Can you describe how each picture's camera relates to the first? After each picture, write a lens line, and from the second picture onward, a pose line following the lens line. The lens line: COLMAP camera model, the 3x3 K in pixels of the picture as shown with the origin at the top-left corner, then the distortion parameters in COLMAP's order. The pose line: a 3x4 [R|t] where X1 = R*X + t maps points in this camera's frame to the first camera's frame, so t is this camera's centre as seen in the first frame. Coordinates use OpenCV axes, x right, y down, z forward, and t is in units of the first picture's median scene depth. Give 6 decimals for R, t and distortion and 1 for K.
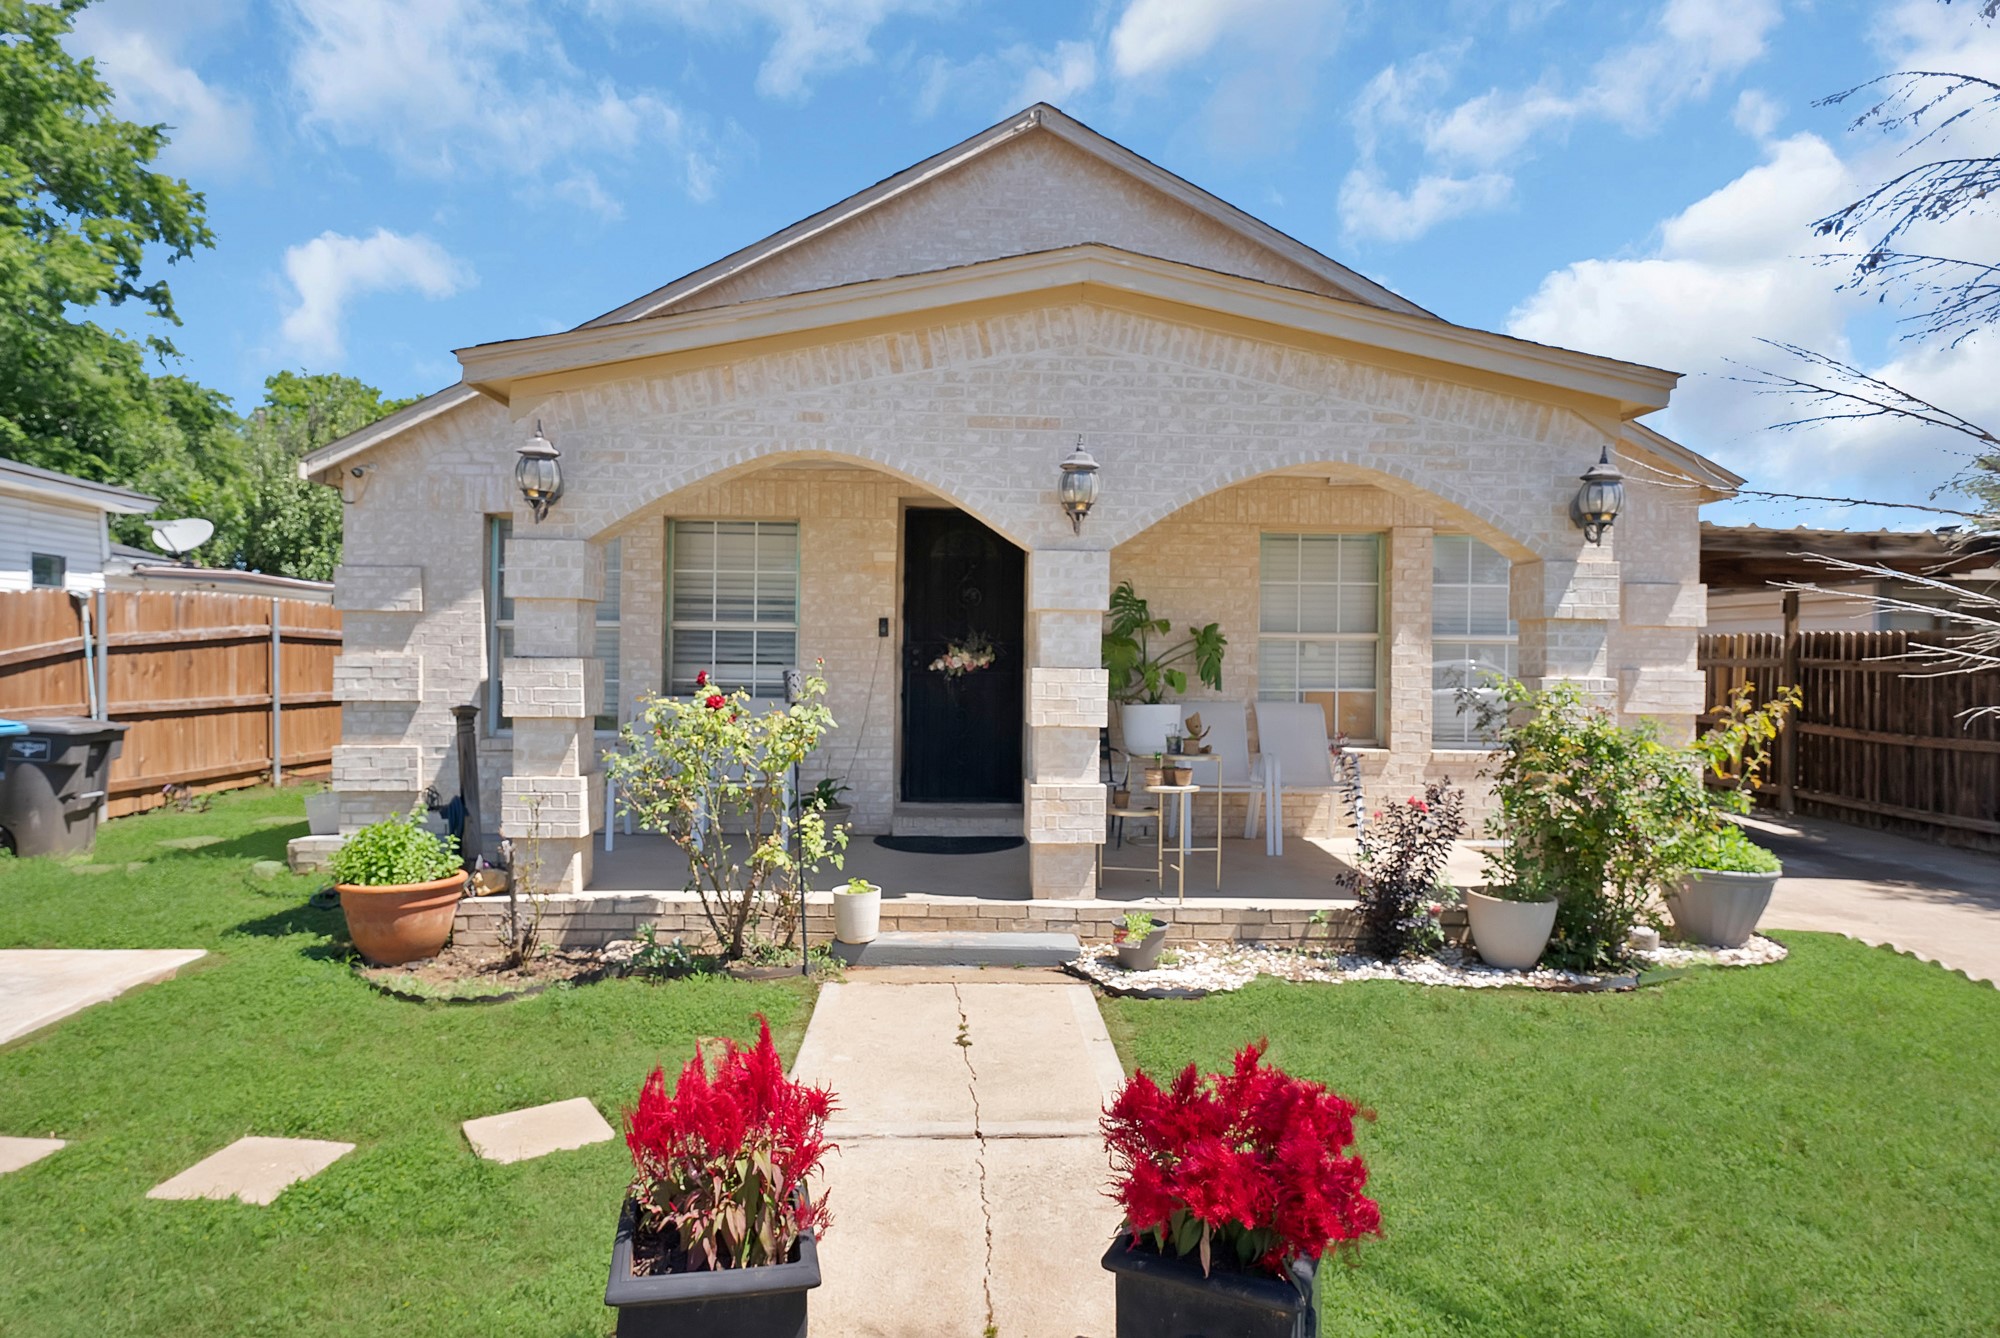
lens RADIAL K [[1206.2, 0, 1000.0], [0, 1206.2, 669.0], [0, 0, 1]] dist [0.009490, 0.000348]
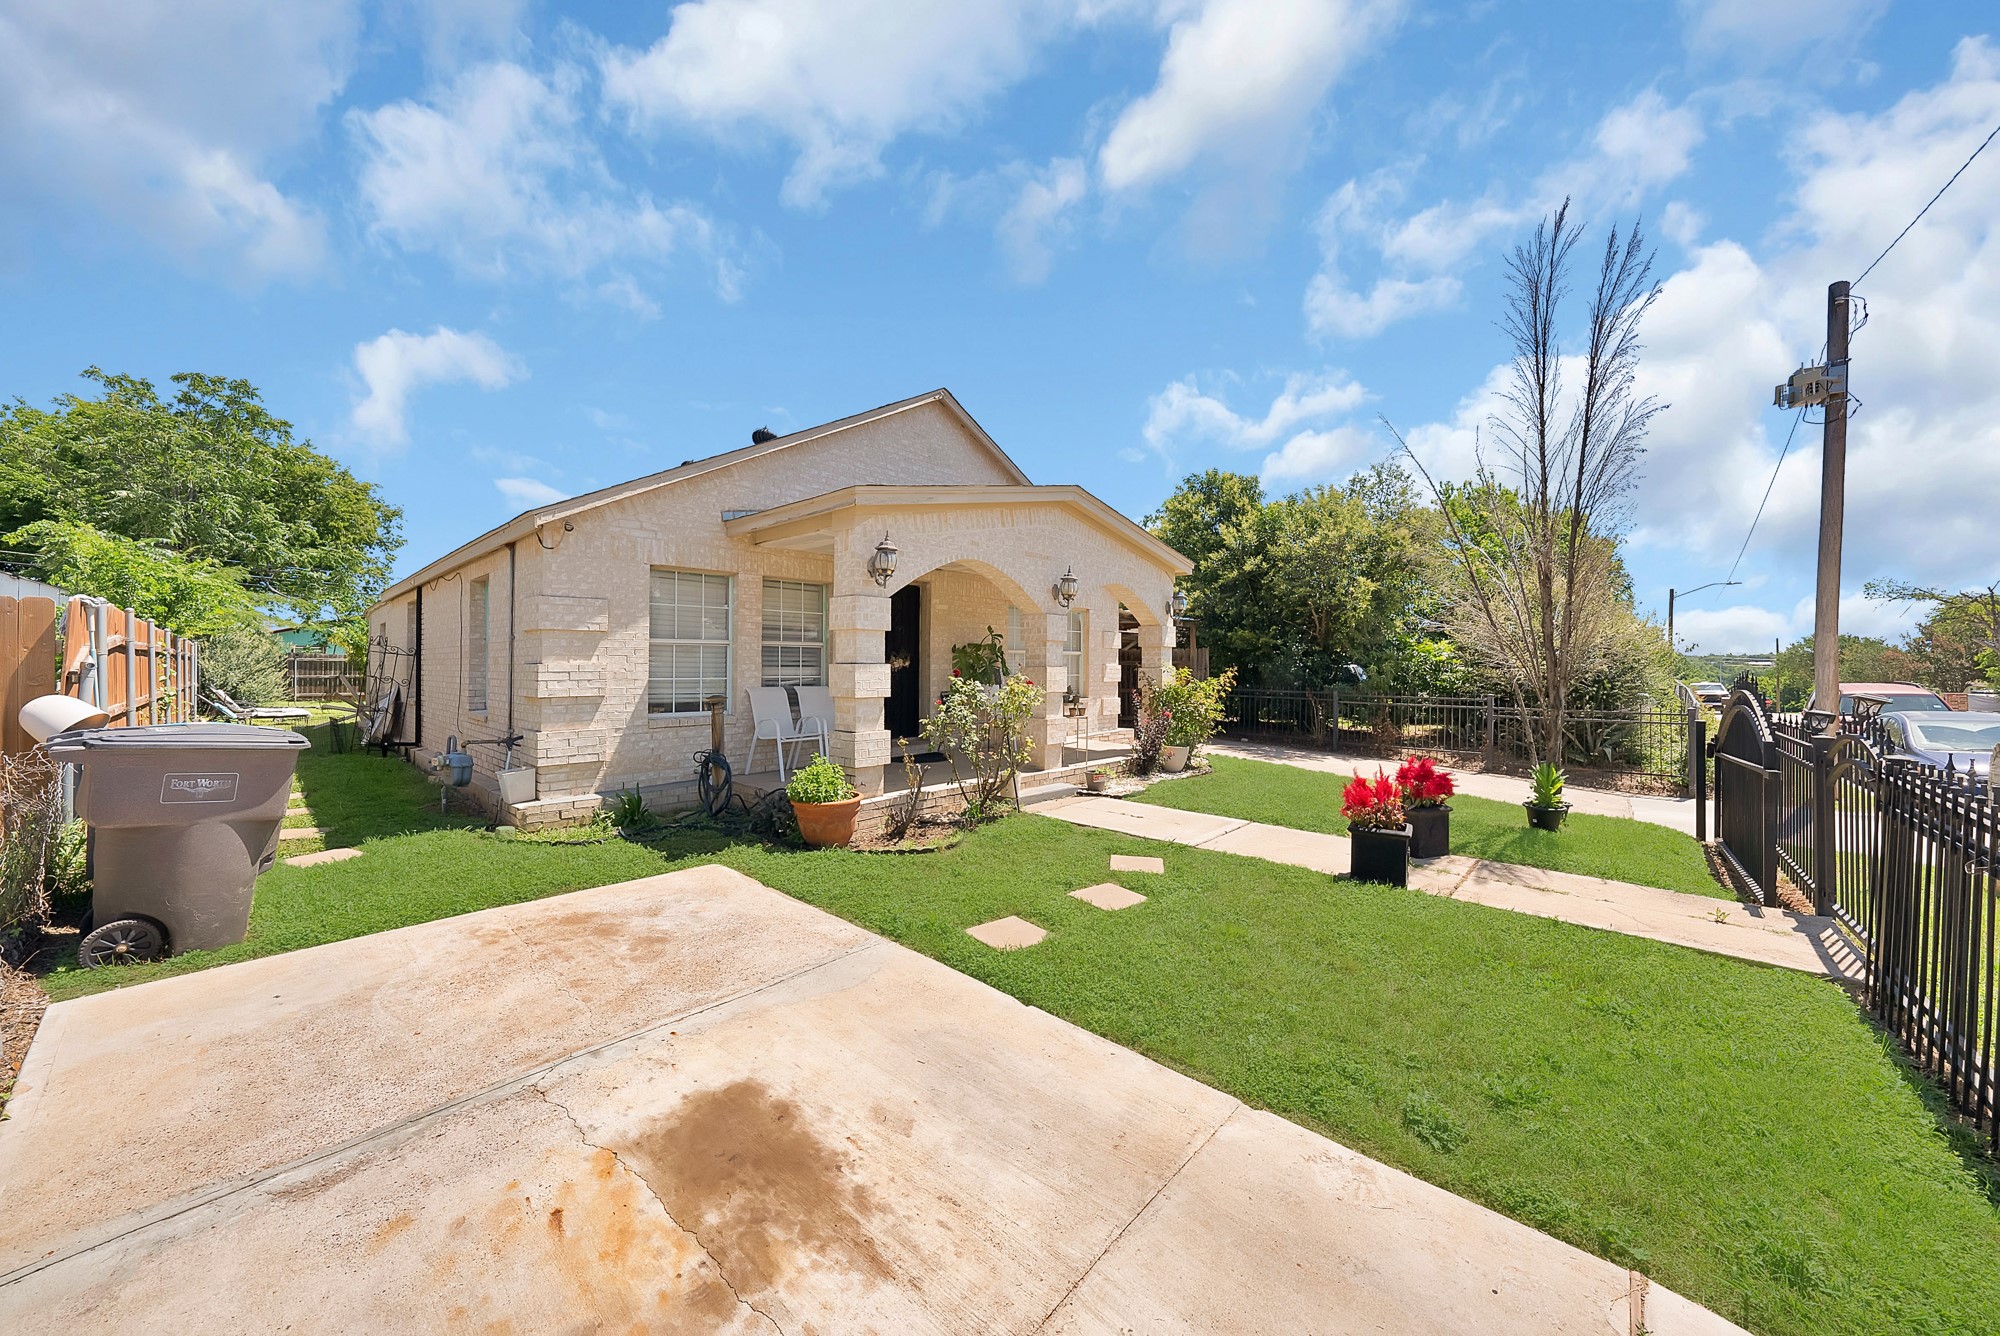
lens RADIAL K [[704.5, 0, 994.7], [0, 704.5, 664.5], [0, 0, 1]] dist [-0.020550, 0.000018]
pose [[0.697963, -0.009202, 0.716075, -0.728086], [0.011707, 0.999930, 0.001439, -0.005224], [-0.716038, 0.007379, 0.698022, 0.113896]]
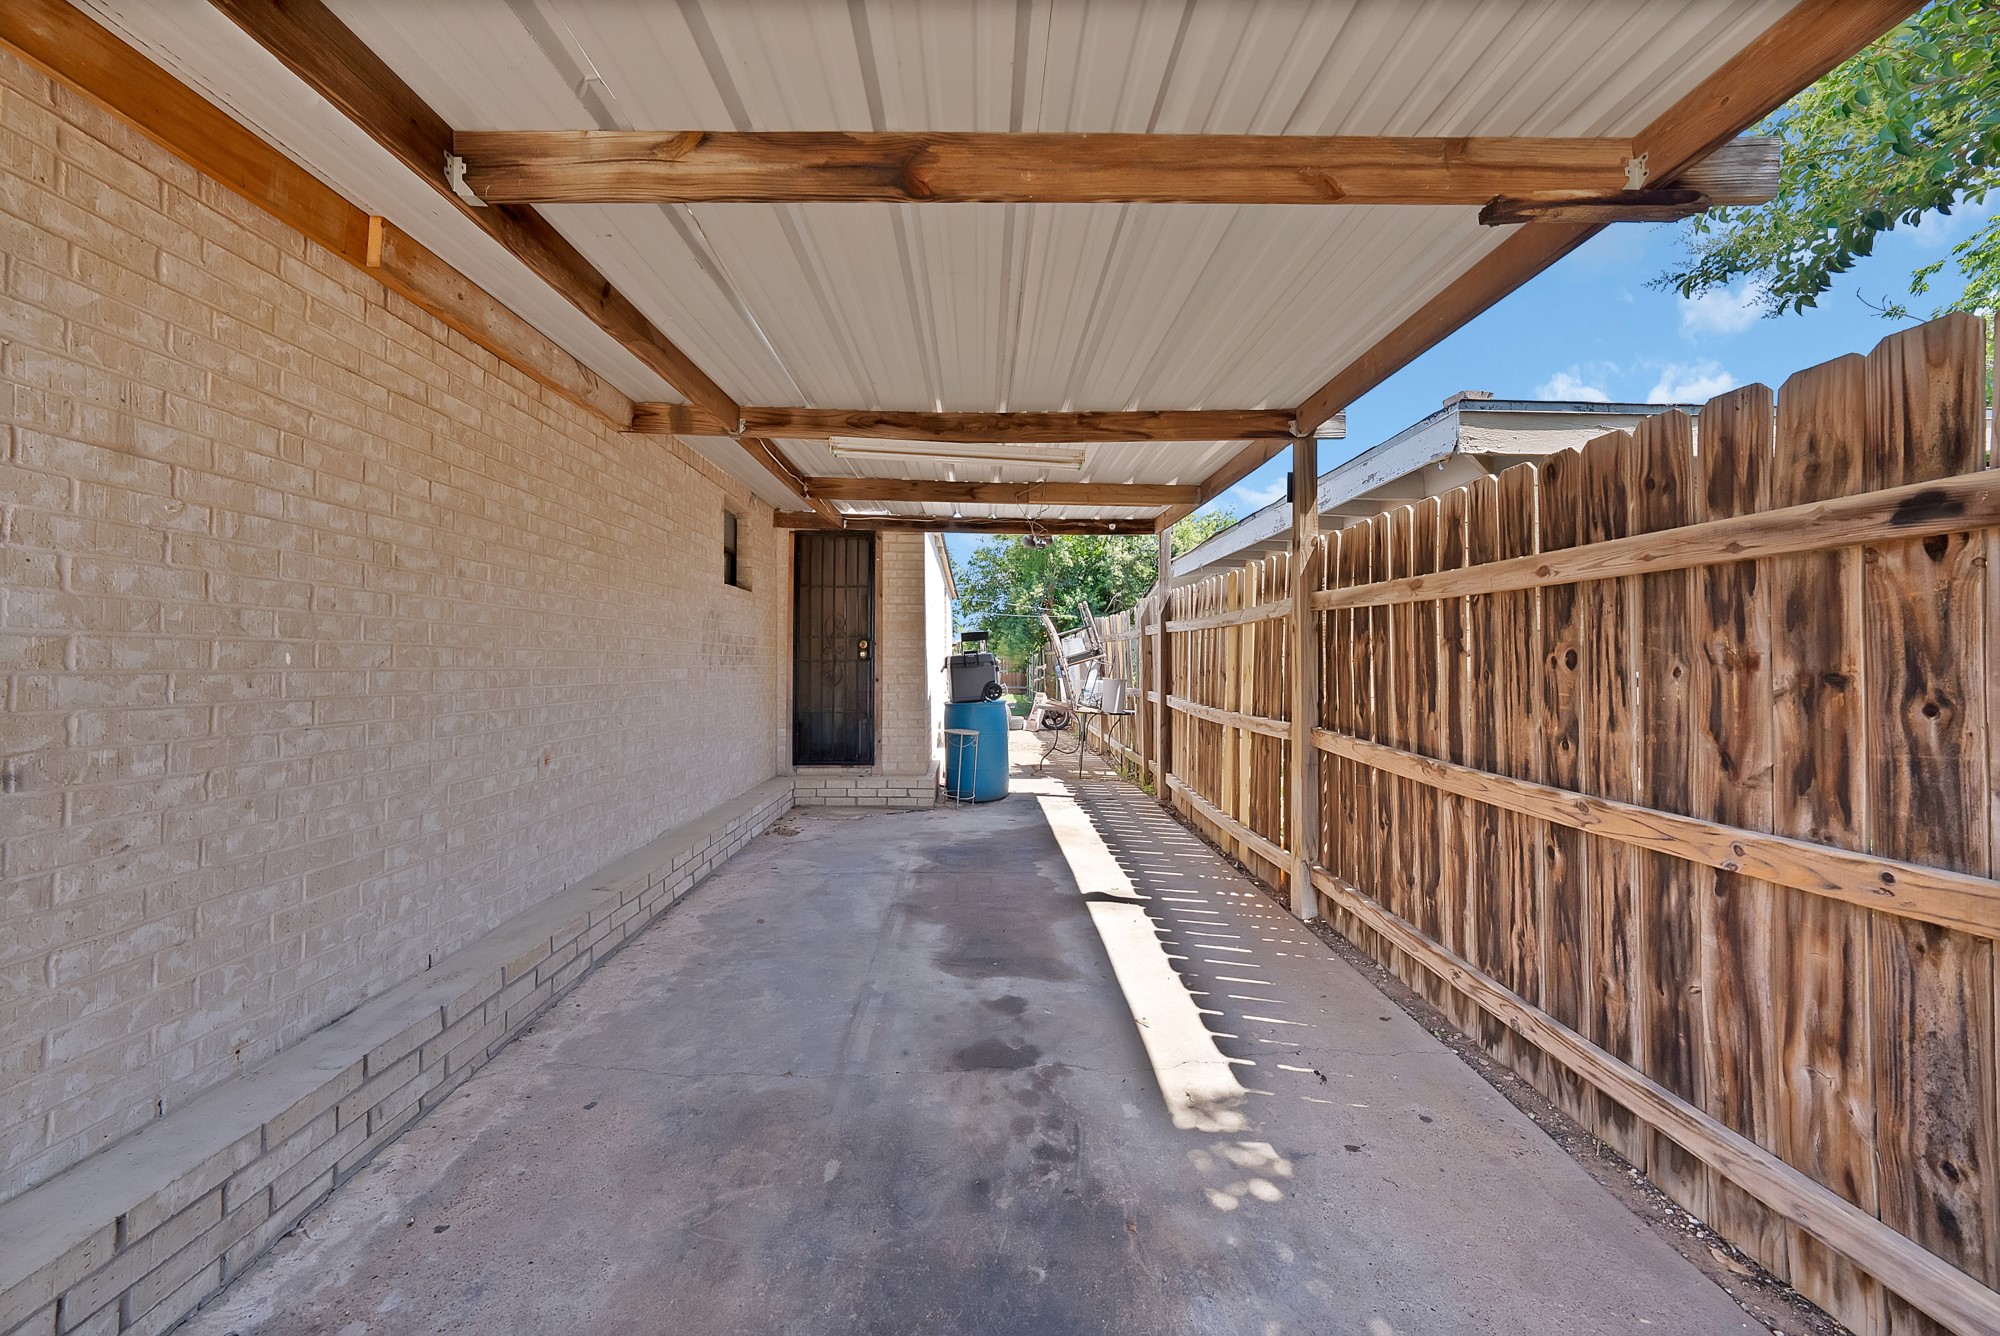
lens RADIAL K [[715.4, 0, 992.0], [0, 715.4, 662.3], [0, 0, 1]] dist [-0.032445, 0.005604]
pose [[0.999786, -0.013723, -0.015463, 0.788326], [0.013516, 0.999819, -0.013420, 0.029072], [0.015644, 0.013208, 0.999790, 1.061347]]
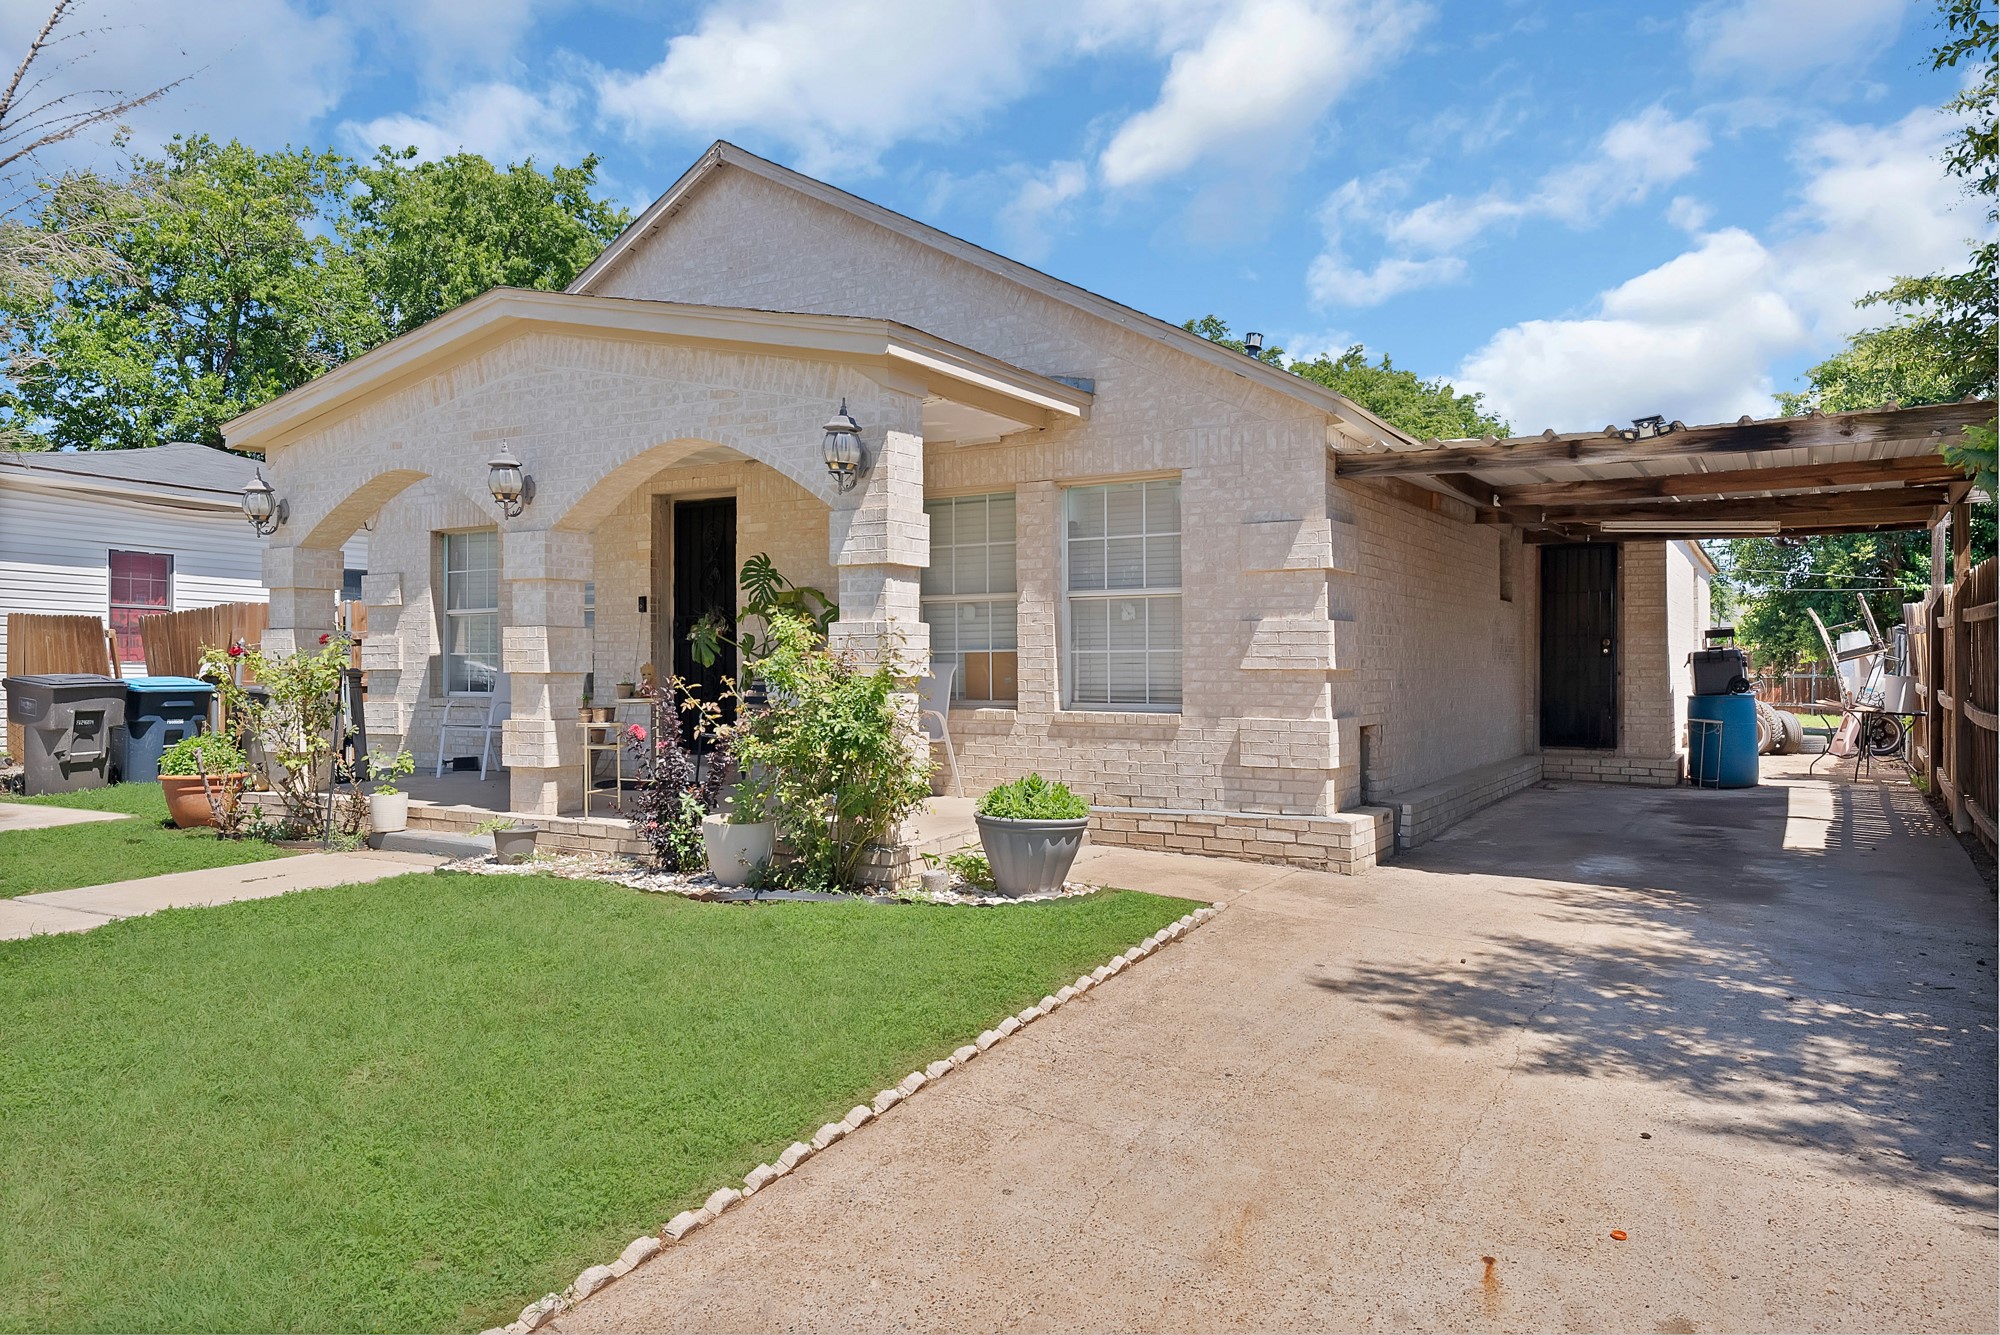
lens RADIAL K [[1355.8, 0, 987.9], [0, 1355.8, 660.9], [0, 0, 1]] dist [0.022161, -0.000793]
pose [[0.838640, -0.015265, -0.544472, 0.905737], [0.005093, 0.999783, -0.020185, 0.049413], [0.544662, 0.014155, 0.838536, 0.062379]]
